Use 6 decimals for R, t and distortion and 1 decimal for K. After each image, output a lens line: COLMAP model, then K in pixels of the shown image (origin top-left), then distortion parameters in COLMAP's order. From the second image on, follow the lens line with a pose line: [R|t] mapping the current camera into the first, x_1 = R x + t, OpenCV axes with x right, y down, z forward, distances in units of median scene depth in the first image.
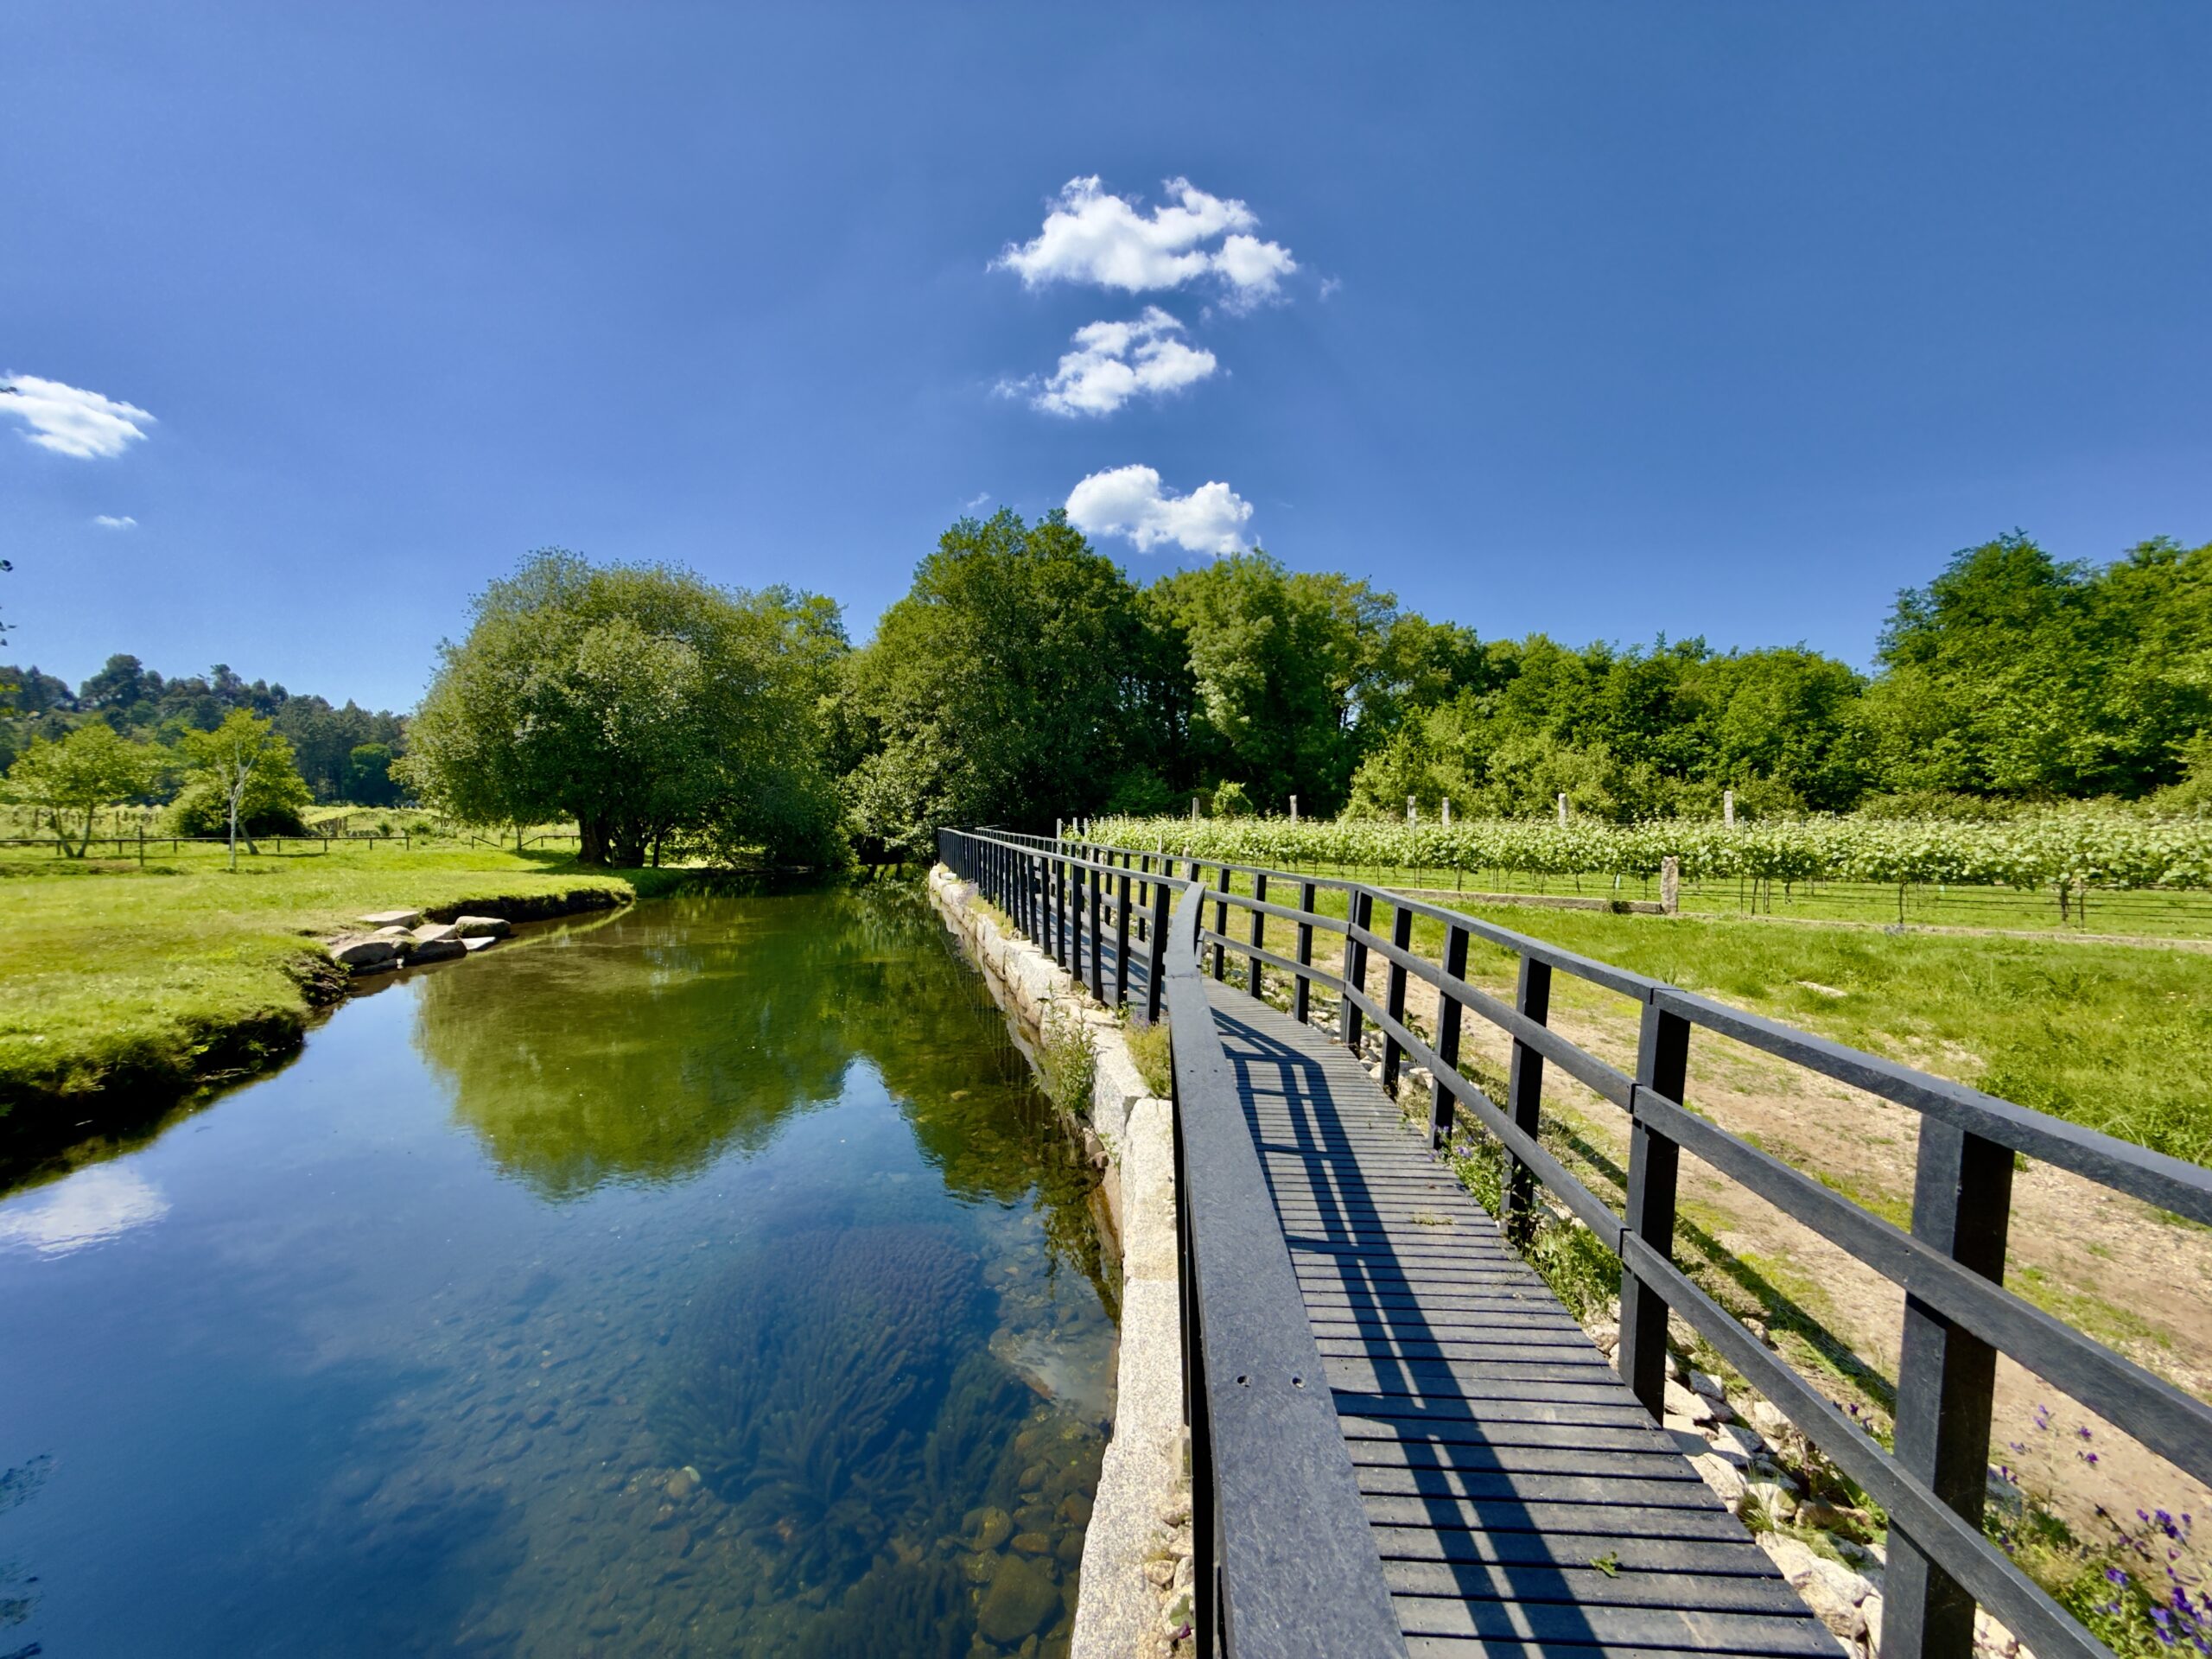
lens RADIAL K [[883.4, 0, 1106.0], [0, 883.4, 829.5], [0, 0, 1]] dist [0.001273, -0.000189]
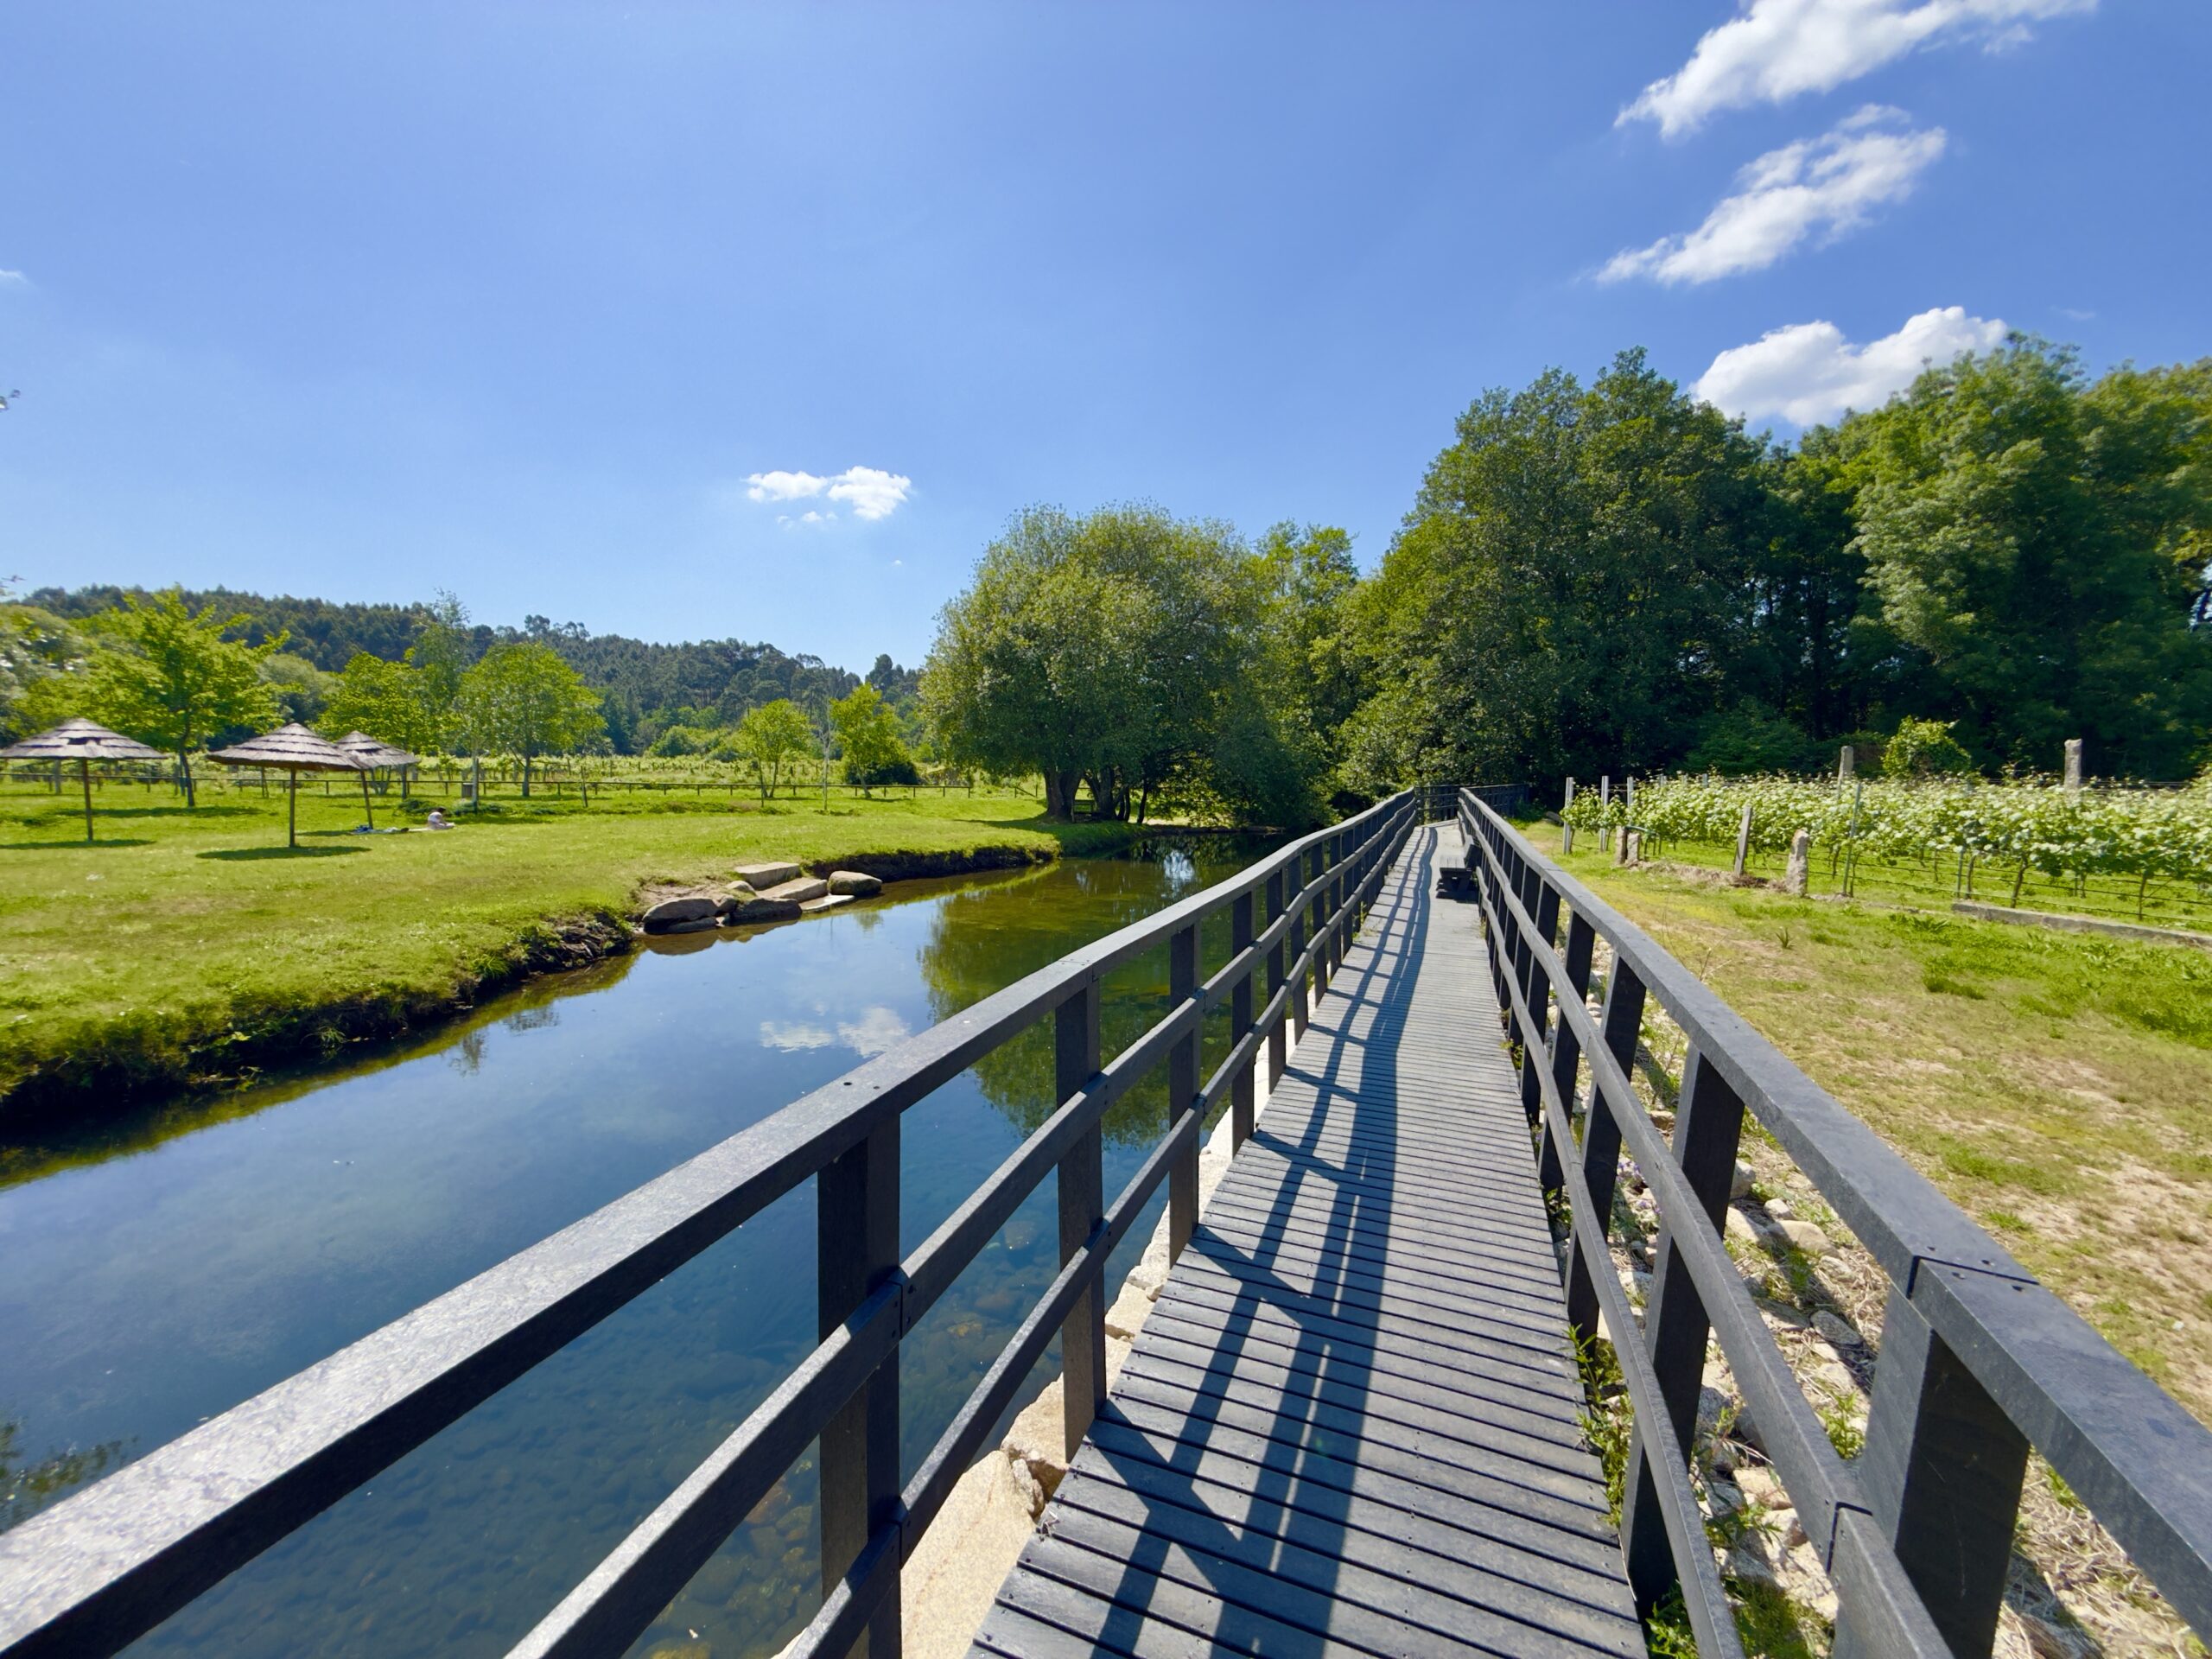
lens RADIAL K [[883.4, 0, 1106.0], [0, 883.4, 829.5], [0, 0, 1]] dist [0.001273, -0.000189]
pose [[0.819168, 0.044951, -0.571789, 0.028573], [-0.016488, 0.998358, 0.054864, -0.002382], [0.573316, -0.035515, 0.818564, 0.162226]]
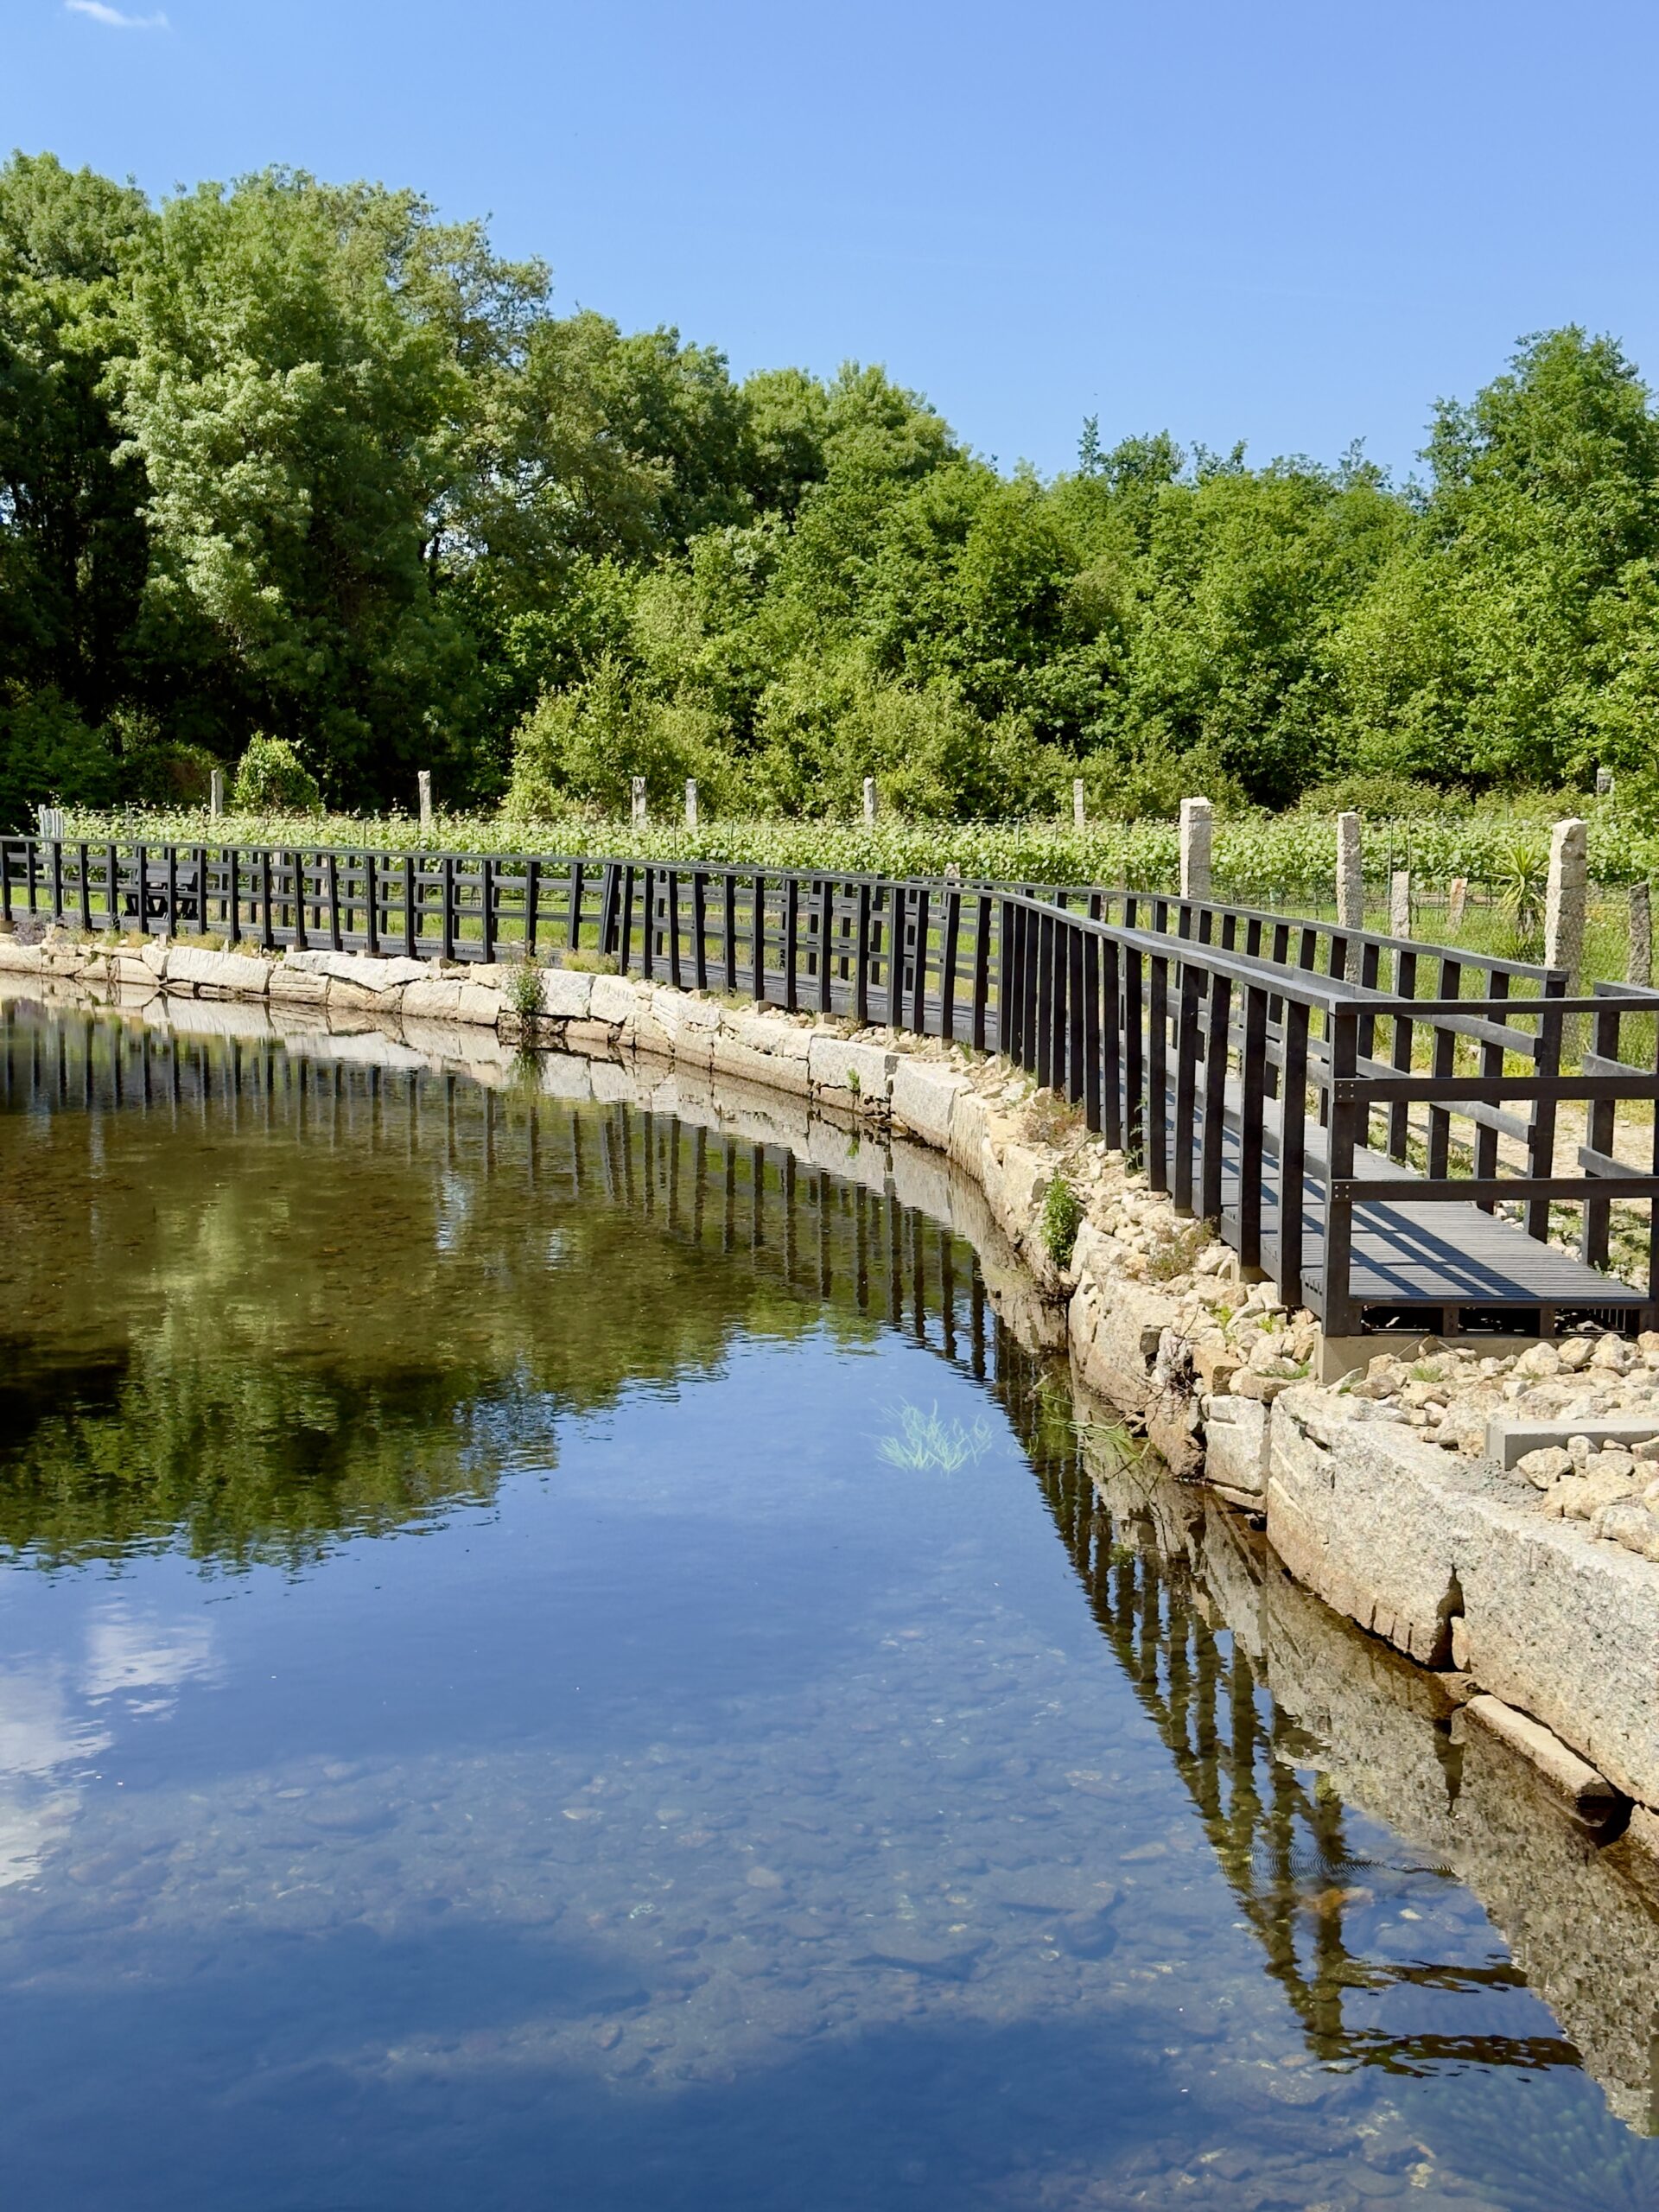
lens RADIAL K [[3096.5, 0, 829.5], [0, 3096.5, 1106.0], [0, 0, 1]] dist [0.124551, 0.006542]
pose [[0.906882, -0.035289, 0.419904, -0.292257], [-0.000195, 0.996452, 0.084164, 0.004048], [-0.421385, -0.076409, 0.903657, -0.657797]]
